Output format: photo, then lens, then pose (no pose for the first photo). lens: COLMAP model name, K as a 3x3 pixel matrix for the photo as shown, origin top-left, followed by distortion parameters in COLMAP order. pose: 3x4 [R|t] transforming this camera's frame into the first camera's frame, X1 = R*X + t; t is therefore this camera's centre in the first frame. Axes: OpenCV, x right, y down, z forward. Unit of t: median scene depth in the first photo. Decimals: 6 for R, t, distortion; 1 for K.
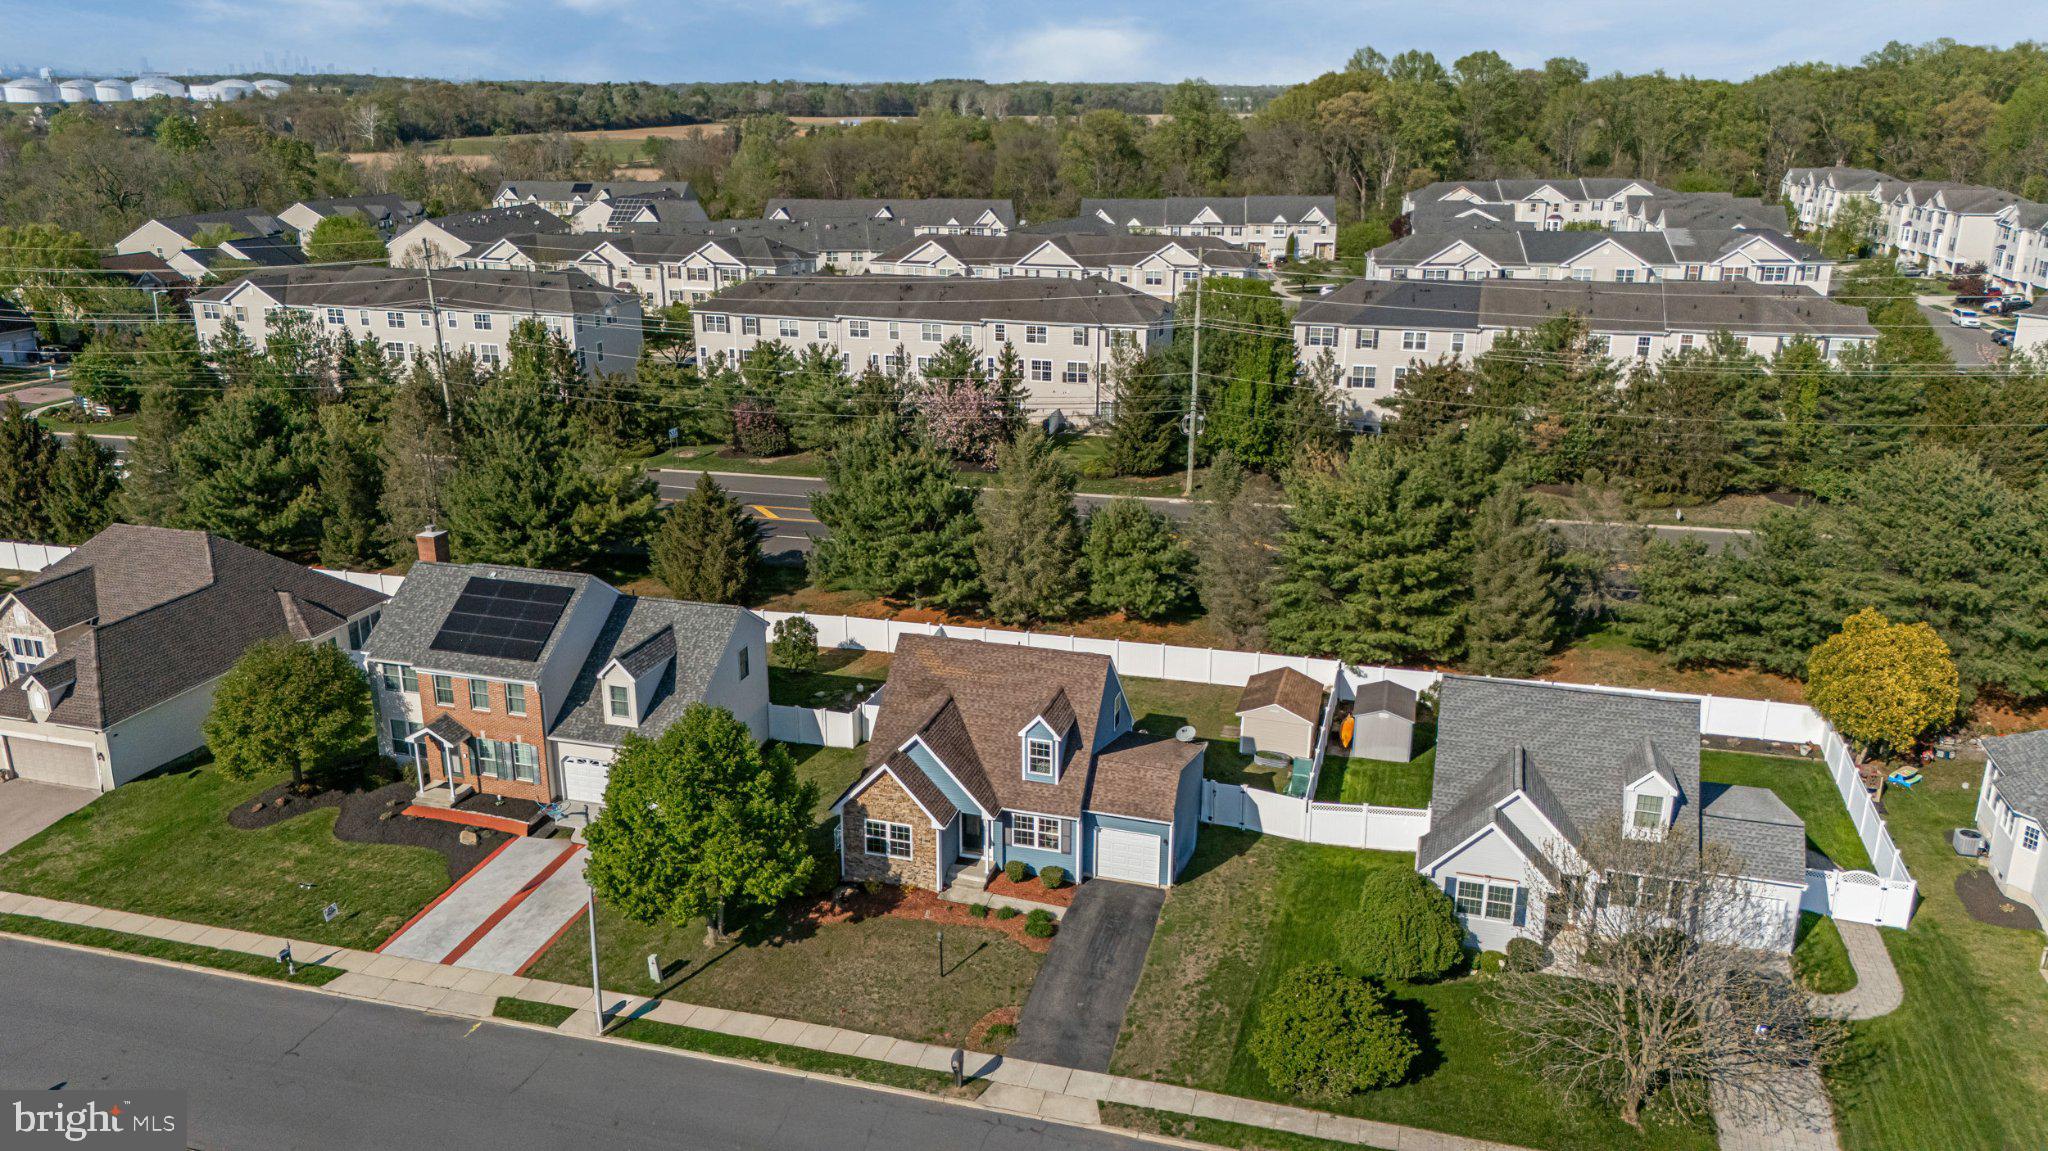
lens RADIAL K [[1510.4, 0, 1025.2], [0, 1510.4, 561.8], [0, 0, 1]] dist [0.070824, -0.069523]
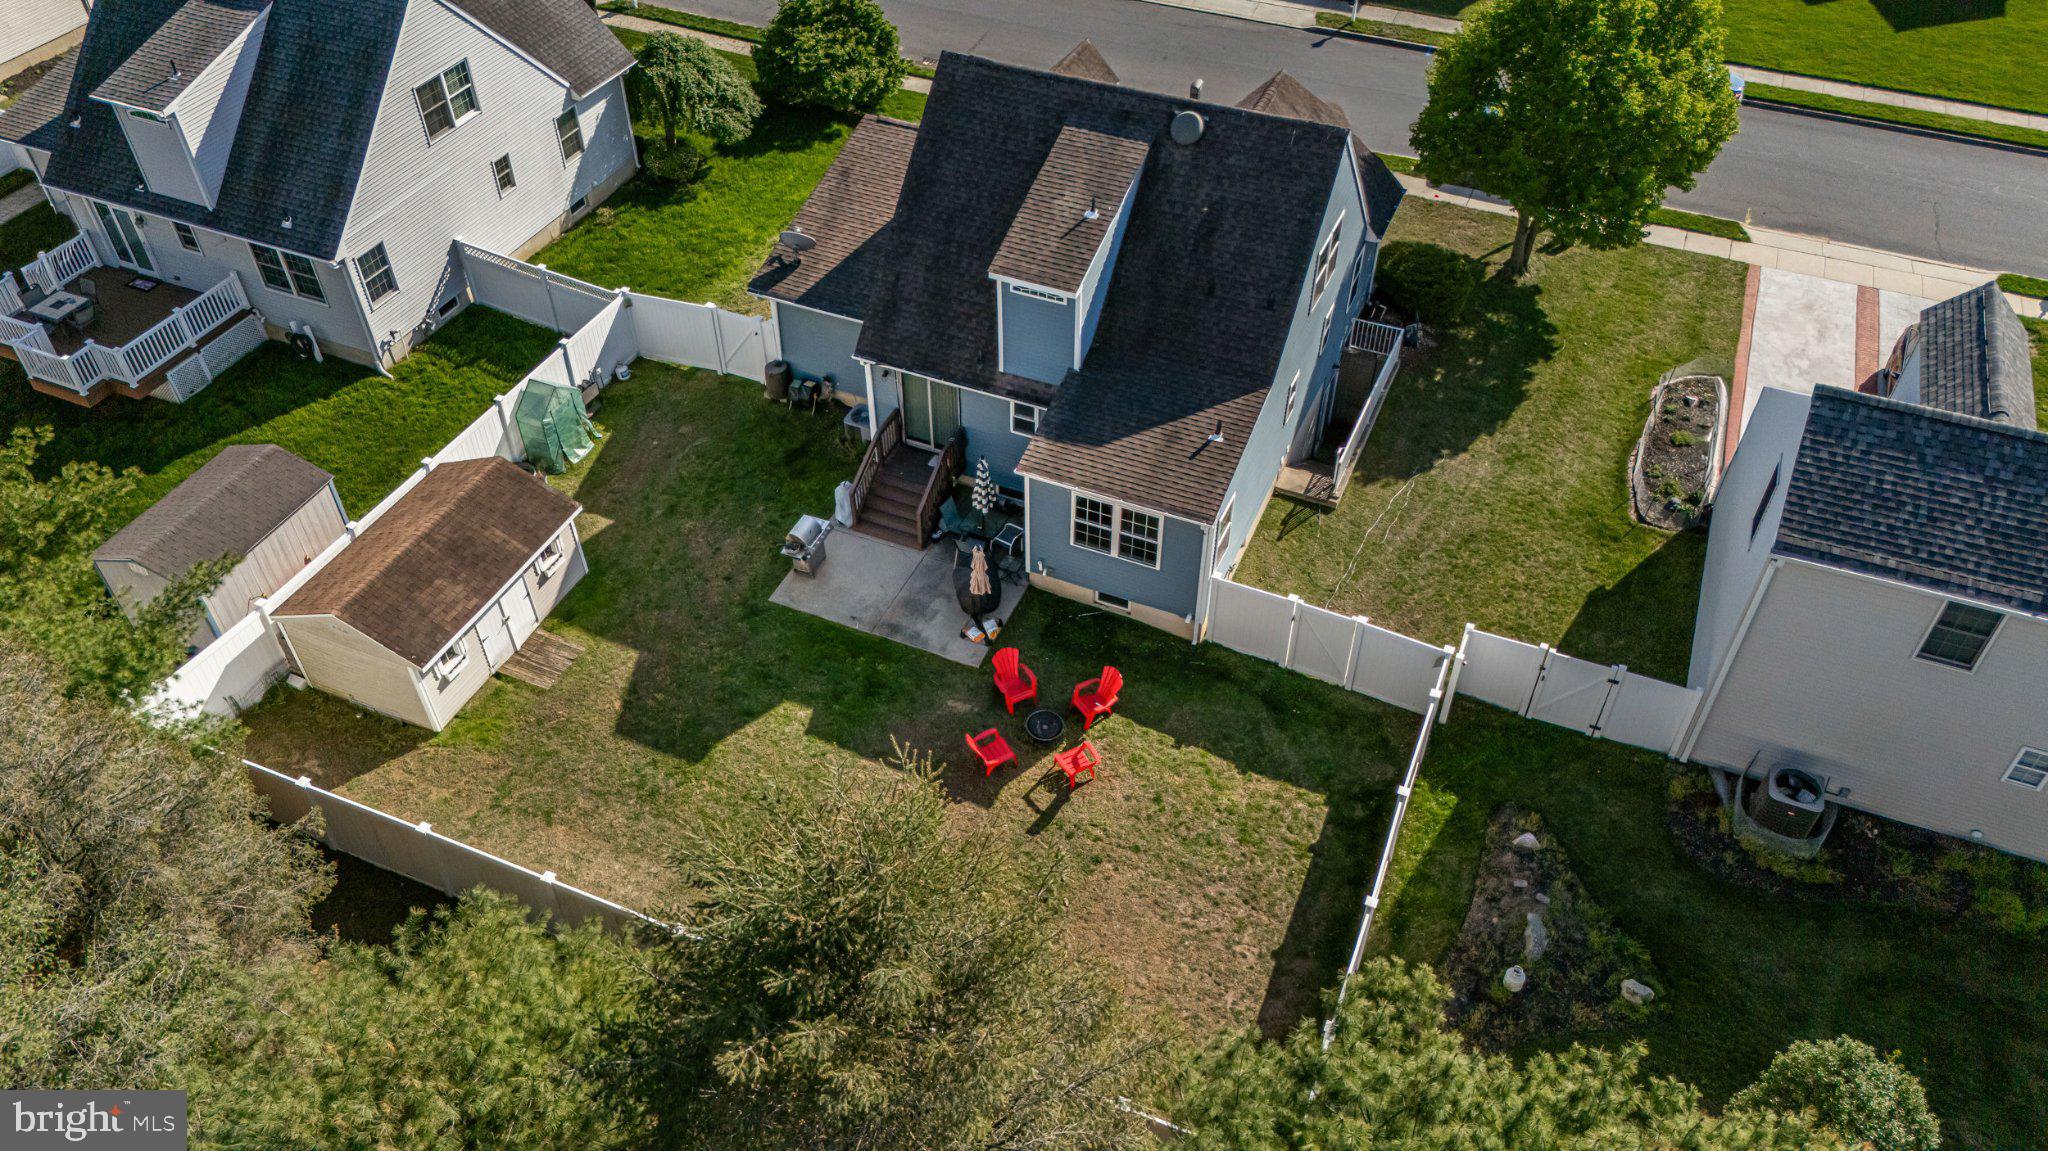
lens RADIAL K [[1510.4, 0, 1037.9], [0, 1510.4, 581.2], [0, 0, 1]] dist [0.070824, -0.069523]
pose [[-0.993572, -0.079603, 0.080486, -0.033164], [0.031259, 0.490422, 0.870924, -0.287293], [-0.108800, 0.867842, -0.484781, 1.283138]]
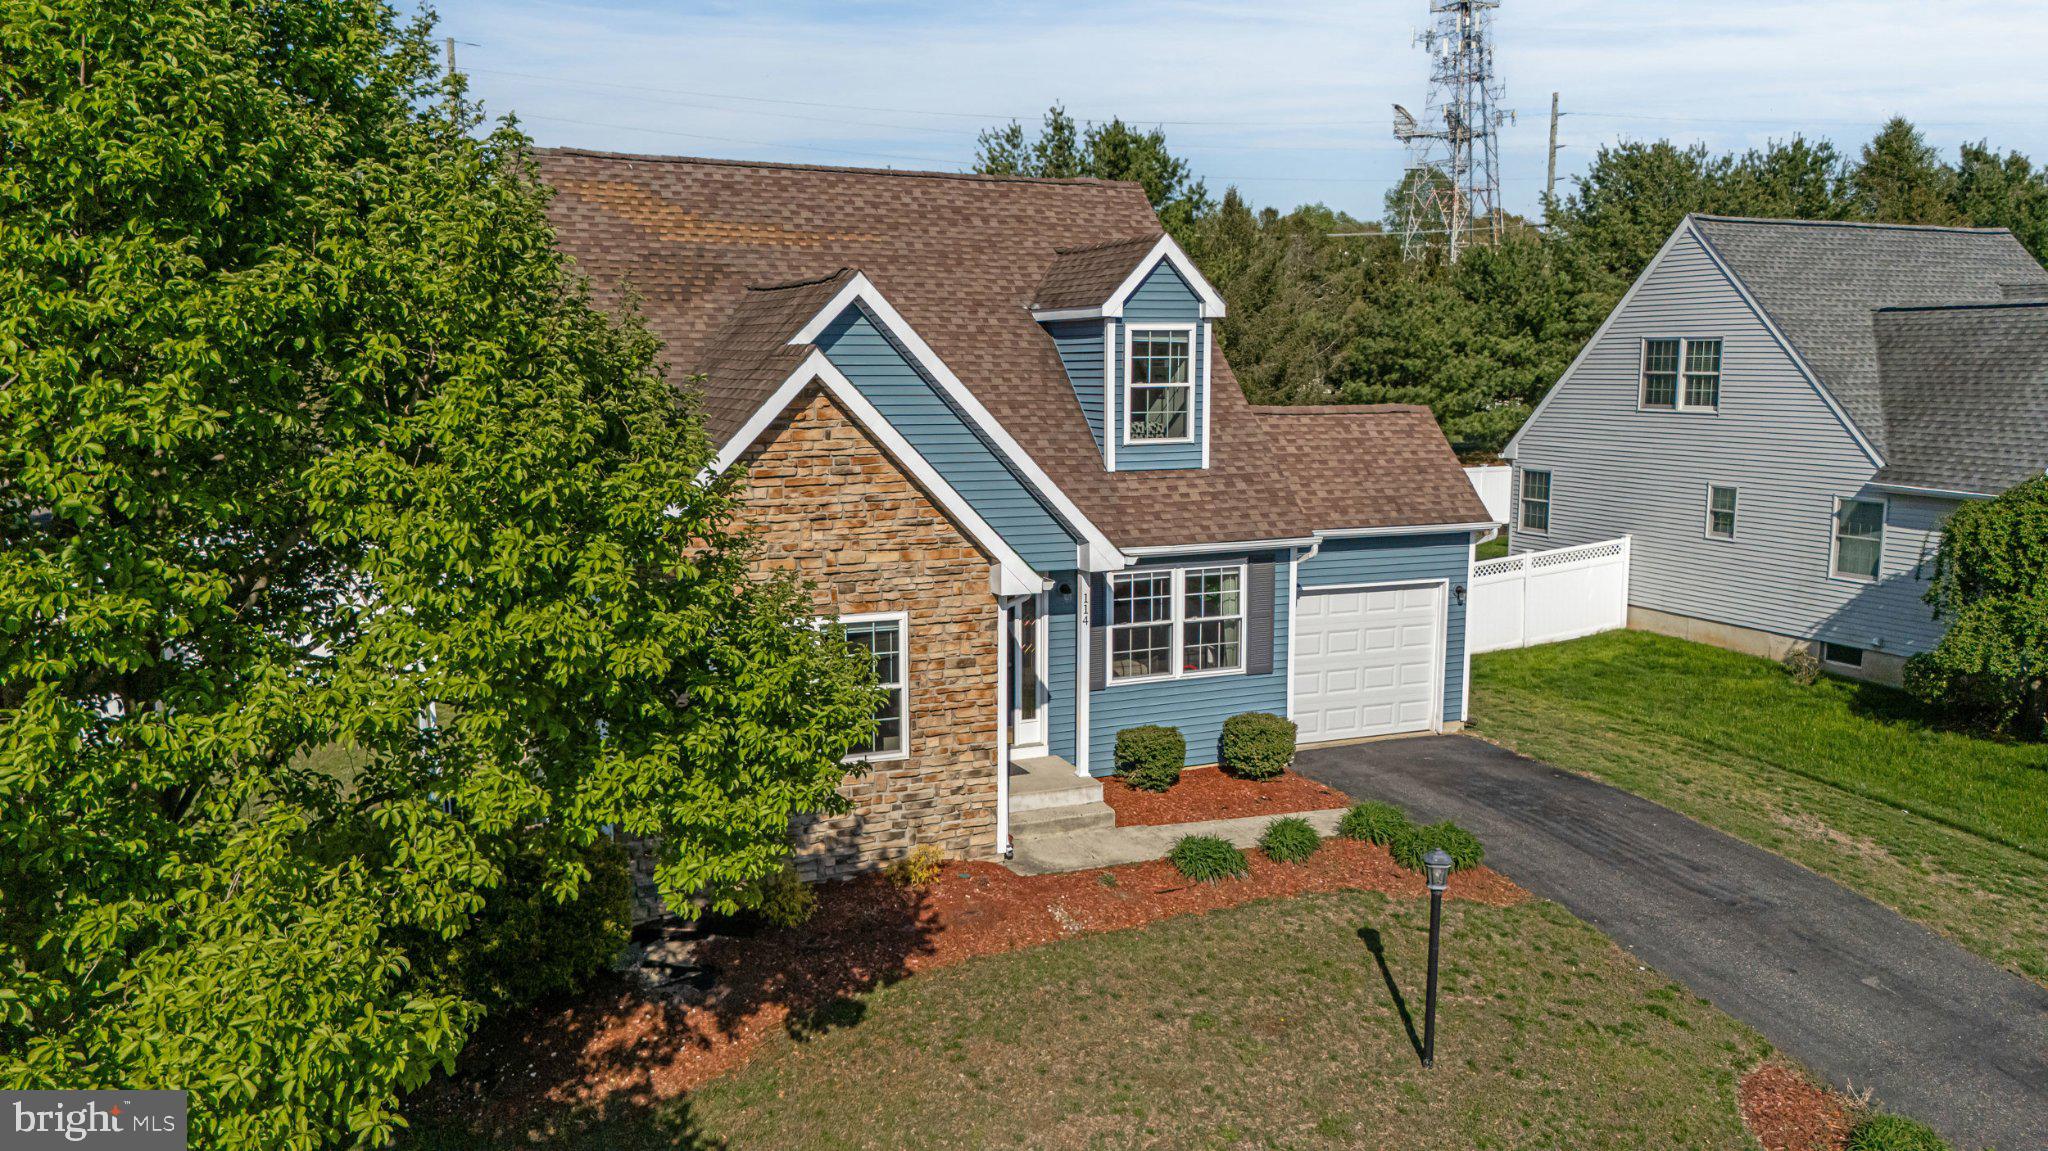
lens RADIAL K [[1510.4, 0, 1032.3], [0, 1510.4, 576.9], [0, 0, 1]] dist [0.070824, -0.069523]
pose [[0.761254, -0.091937, 0.641903, -0.191791], [0.194358, 0.976738, -0.090602, 0.167365], [-0.618641, 0.193730, 0.761414, 0.674083]]
